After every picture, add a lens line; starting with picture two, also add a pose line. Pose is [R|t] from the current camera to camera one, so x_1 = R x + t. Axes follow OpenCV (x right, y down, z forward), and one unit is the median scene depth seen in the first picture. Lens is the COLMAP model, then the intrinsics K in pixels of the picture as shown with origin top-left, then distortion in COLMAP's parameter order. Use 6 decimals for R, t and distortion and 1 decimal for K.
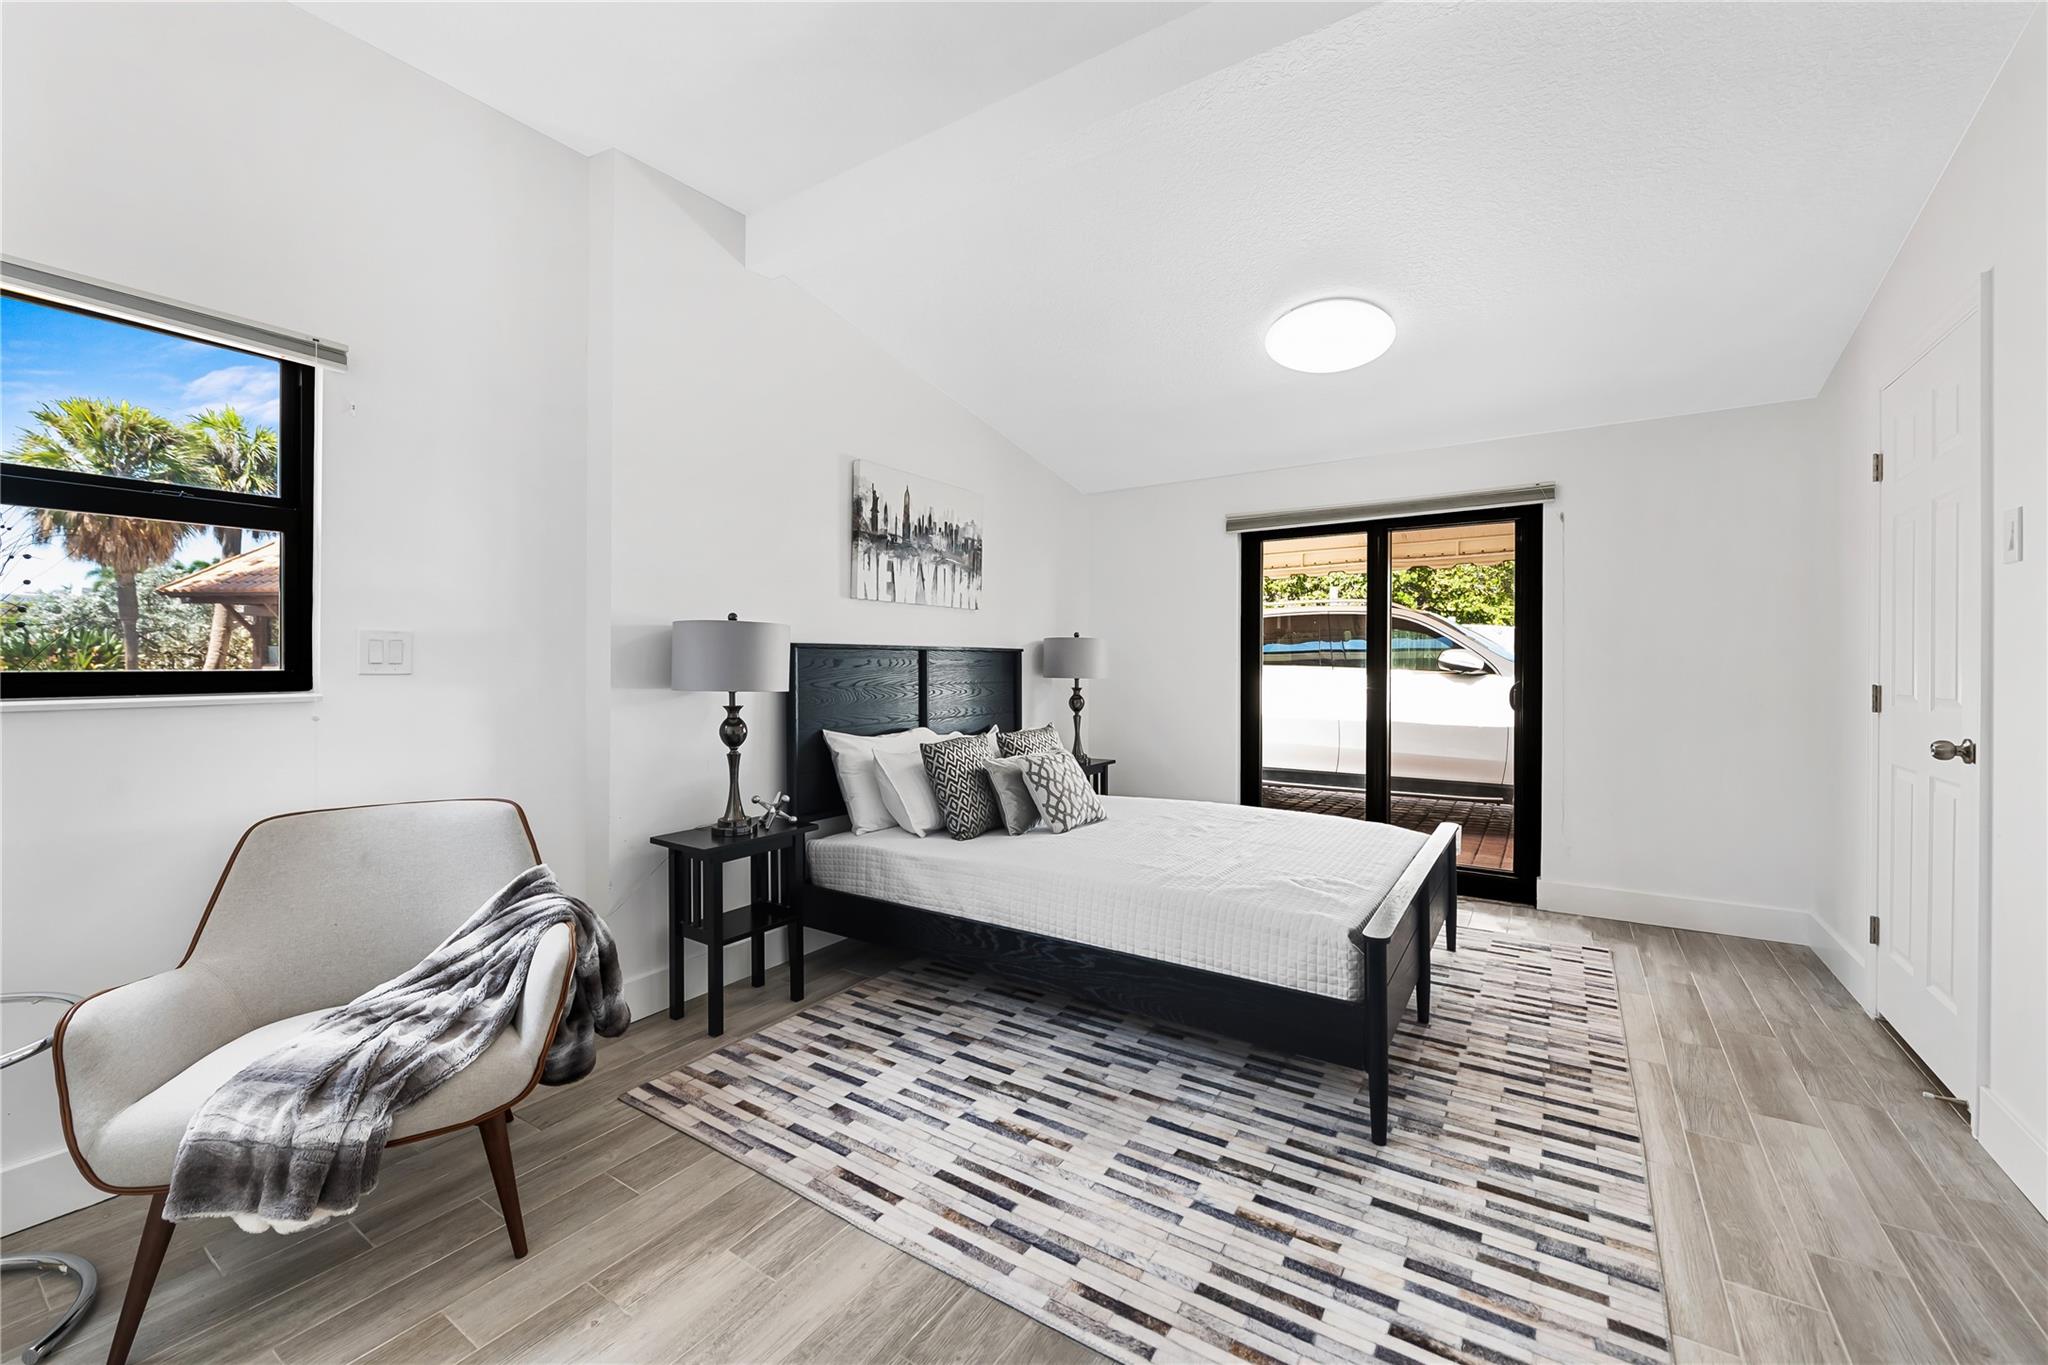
lens RADIAL K [[816.5, 0, 1012.9], [0, 816.5, 688.5], [0, 0, 1]] dist [-0.001319, 0.000015]
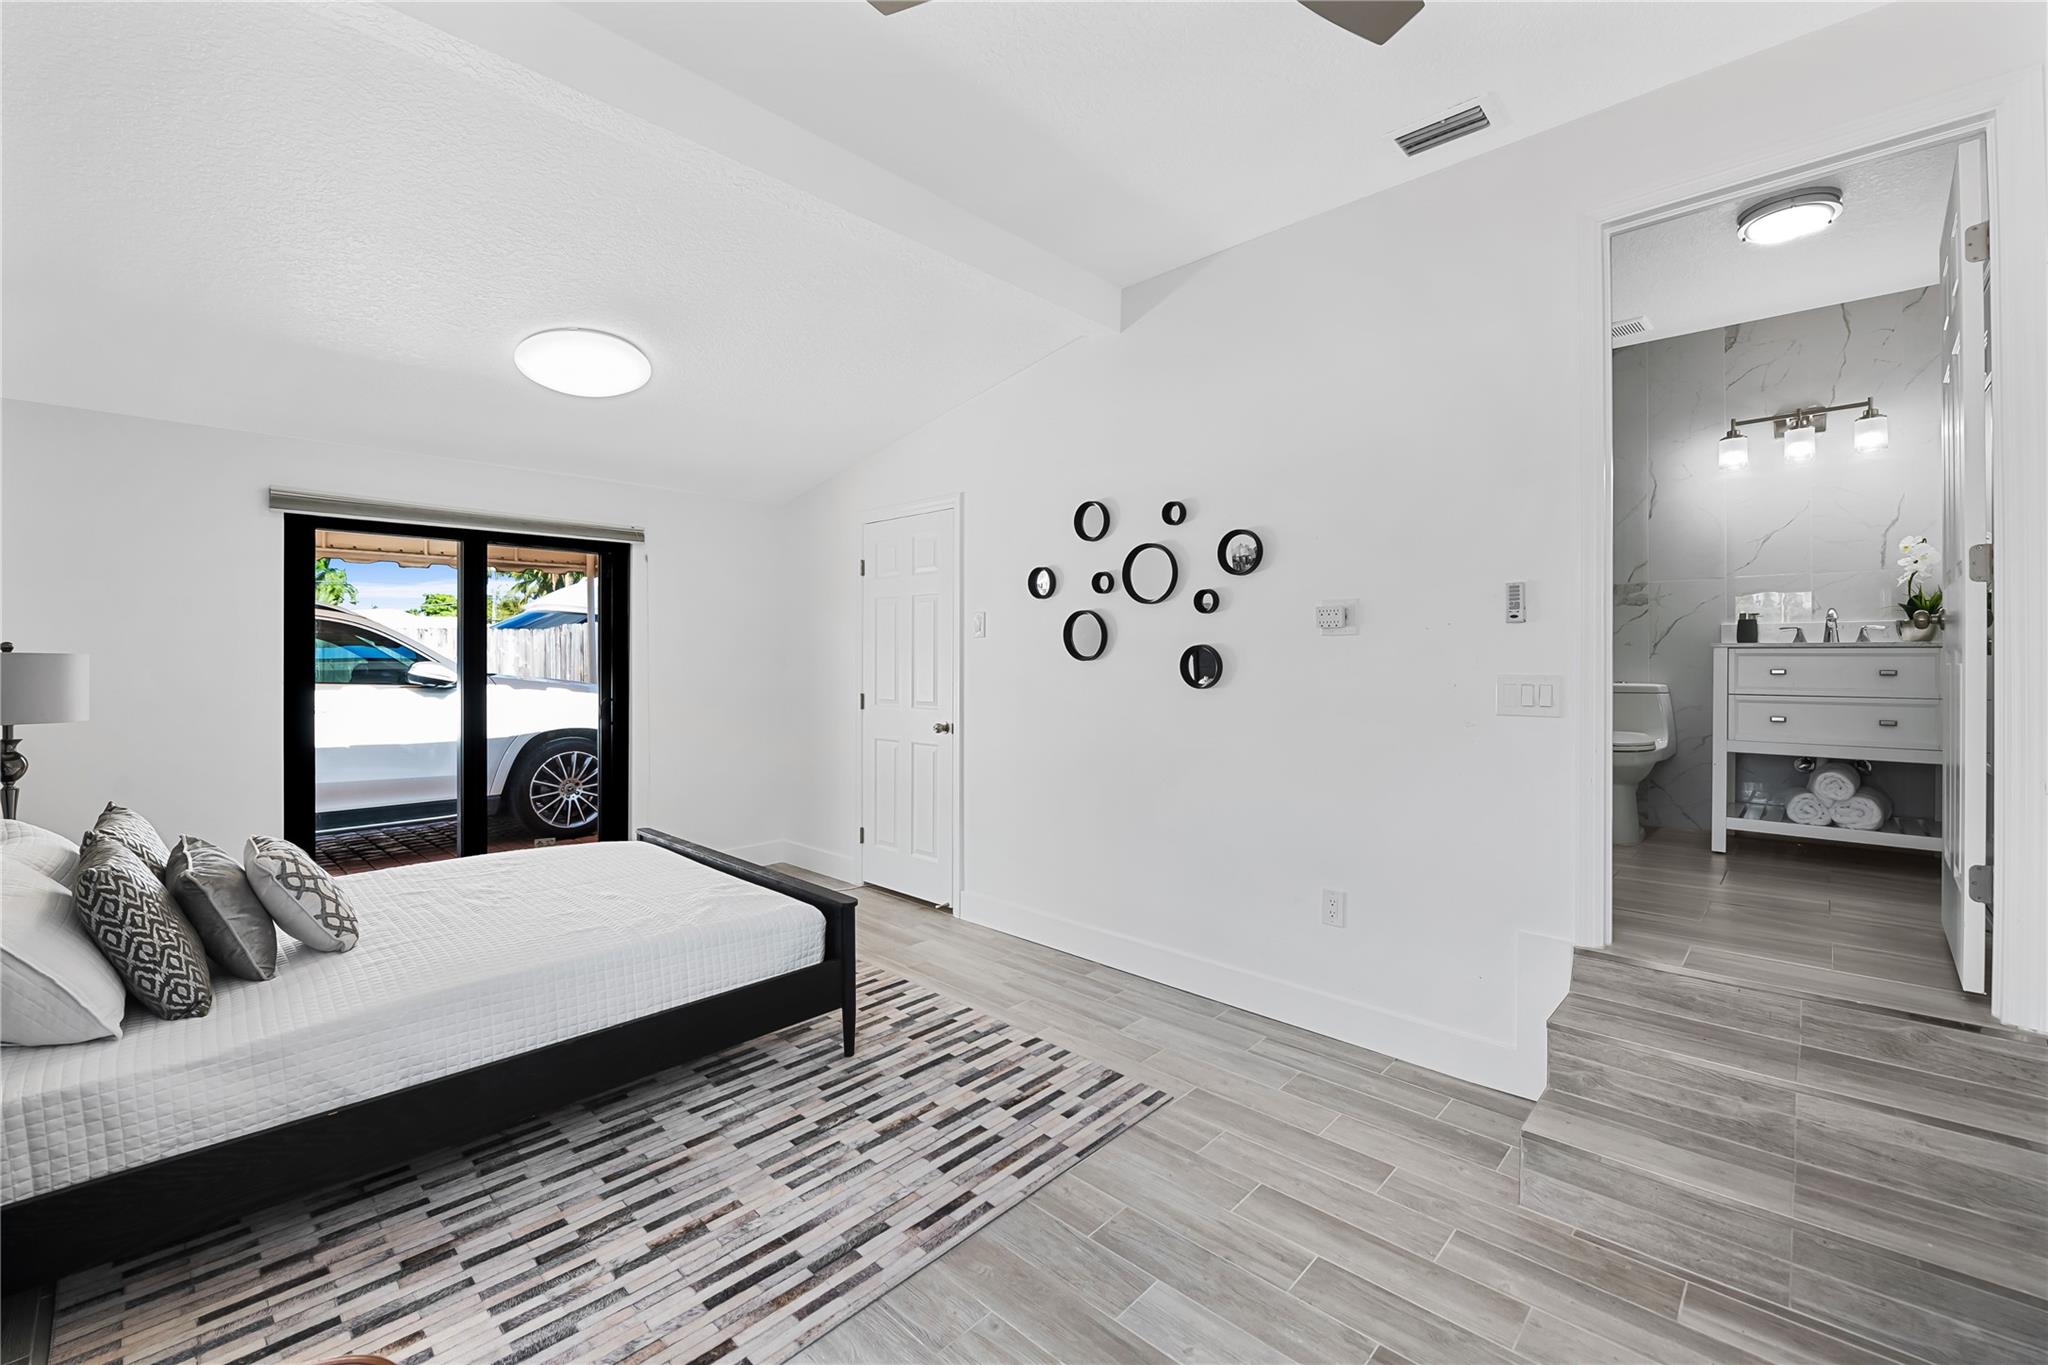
lens RADIAL K [[880.0, 0, 1005.6], [0, 880.0, 666.0], [0, 0, 1]] dist [-0.010911, -0.002125]
pose [[0.157211, -0.008047, 0.987532, -0.749418], [0.028663, 0.999583, 0.003582, -0.061728], [-0.987149, 0.027742, 0.157376, 0.412292]]
